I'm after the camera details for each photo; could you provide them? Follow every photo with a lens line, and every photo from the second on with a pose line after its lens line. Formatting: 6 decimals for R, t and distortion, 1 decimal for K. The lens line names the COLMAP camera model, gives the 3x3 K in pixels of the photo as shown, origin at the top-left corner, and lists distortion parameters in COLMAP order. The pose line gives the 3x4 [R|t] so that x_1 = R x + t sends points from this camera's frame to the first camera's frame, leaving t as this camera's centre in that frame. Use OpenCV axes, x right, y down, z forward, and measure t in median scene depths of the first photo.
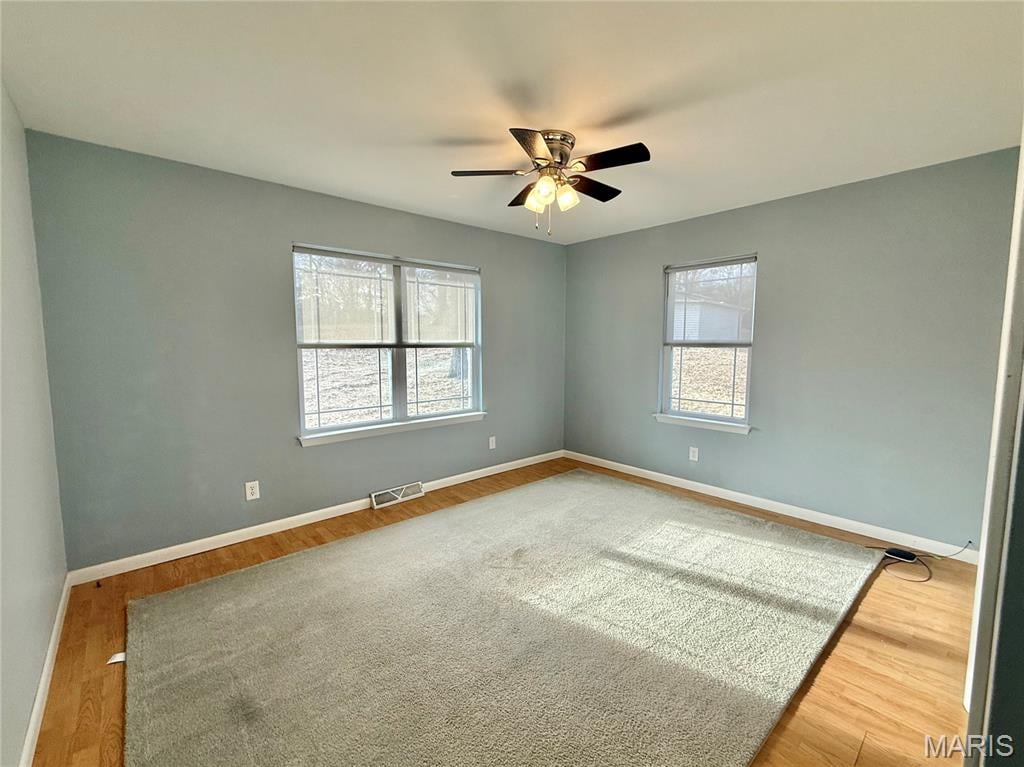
lens RADIAL K [[441.8, 0, 514.3], [0, 441.8, 391.2], [0, 0, 1]] dist [0.002665, 0.000177]
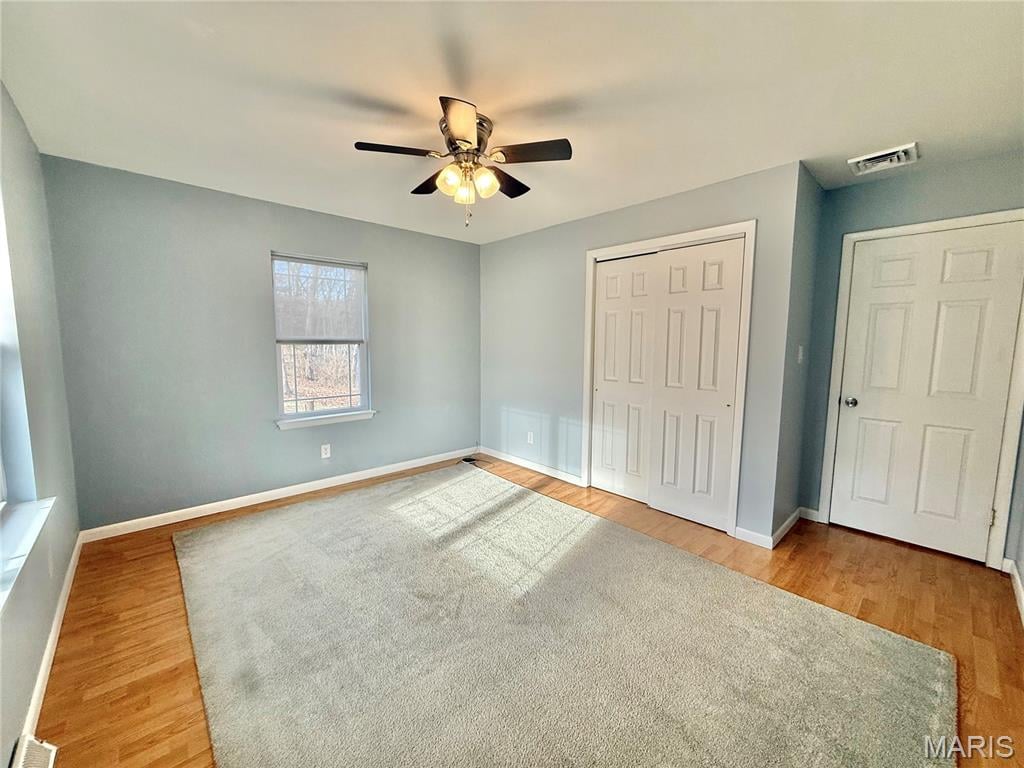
lens RADIAL K [[406.7, 0, 511.6], [0, 406.7, 379.0], [0, 0, 1]] dist [-0.000913, 0.000319]
pose [[-0.022844, -0.094802, 0.995234, -0.612395], [0.103705, 0.989899, 0.096674, -0.079181], [-0.994346, 0.105419, -0.012782, 0.696389]]
